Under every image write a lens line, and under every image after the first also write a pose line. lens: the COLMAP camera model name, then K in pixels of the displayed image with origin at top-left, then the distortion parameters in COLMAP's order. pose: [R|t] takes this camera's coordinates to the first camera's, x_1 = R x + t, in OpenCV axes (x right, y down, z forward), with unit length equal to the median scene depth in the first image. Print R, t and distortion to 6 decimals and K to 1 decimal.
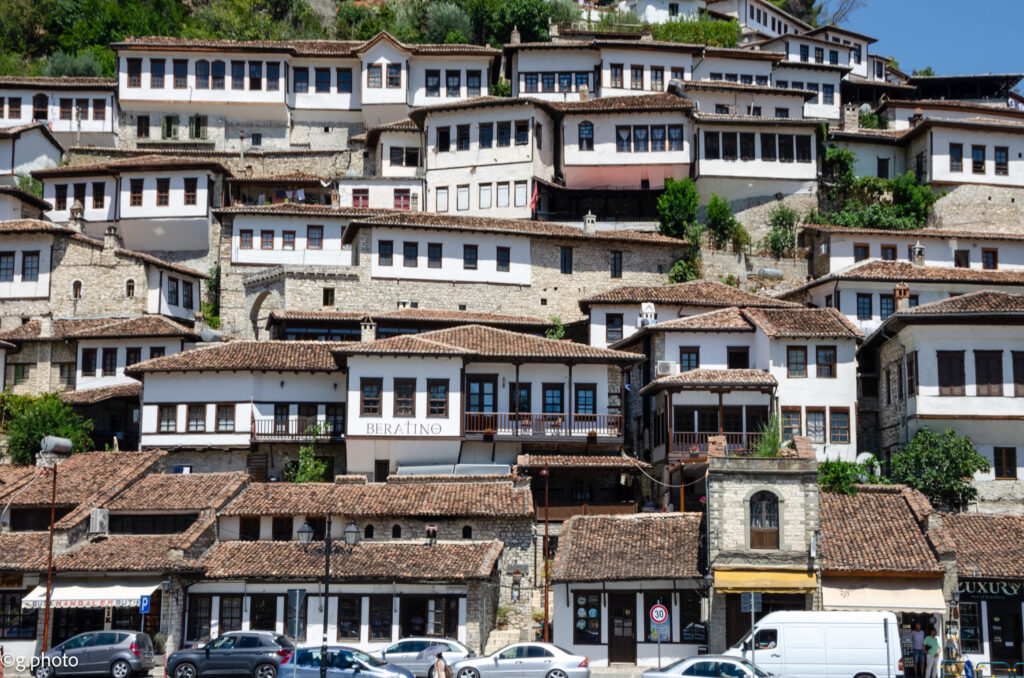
lens RADIAL K [[1778.2, 0, 515.3], [0, 1778.2, 336.2], [0, 0, 1]] dist [0.289936, 0.000000]
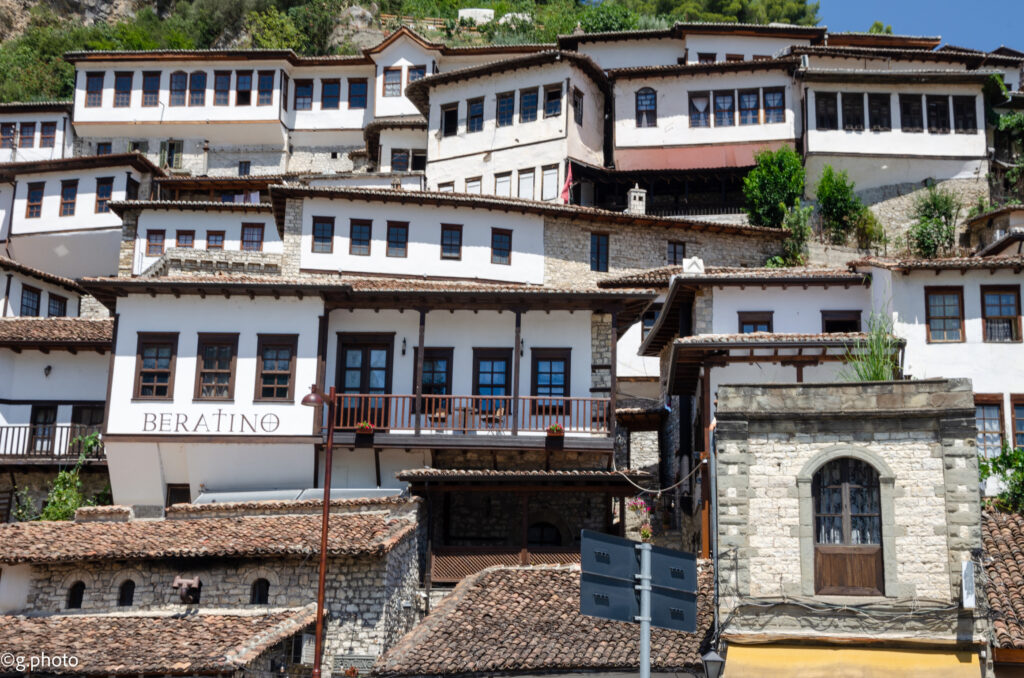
lens RADIAL K [[1641.4, 0, 515.0], [0, 1641.4, 335.0], [0, 0, 1]] dist [0.263985, 0.000000]
pose [[0.992790, -0.013857, -0.119059, 0.072037], [-0.002291, 0.990919, -0.134438, 0.073647], [0.119841, 0.133741, 0.983744, 0.397315]]
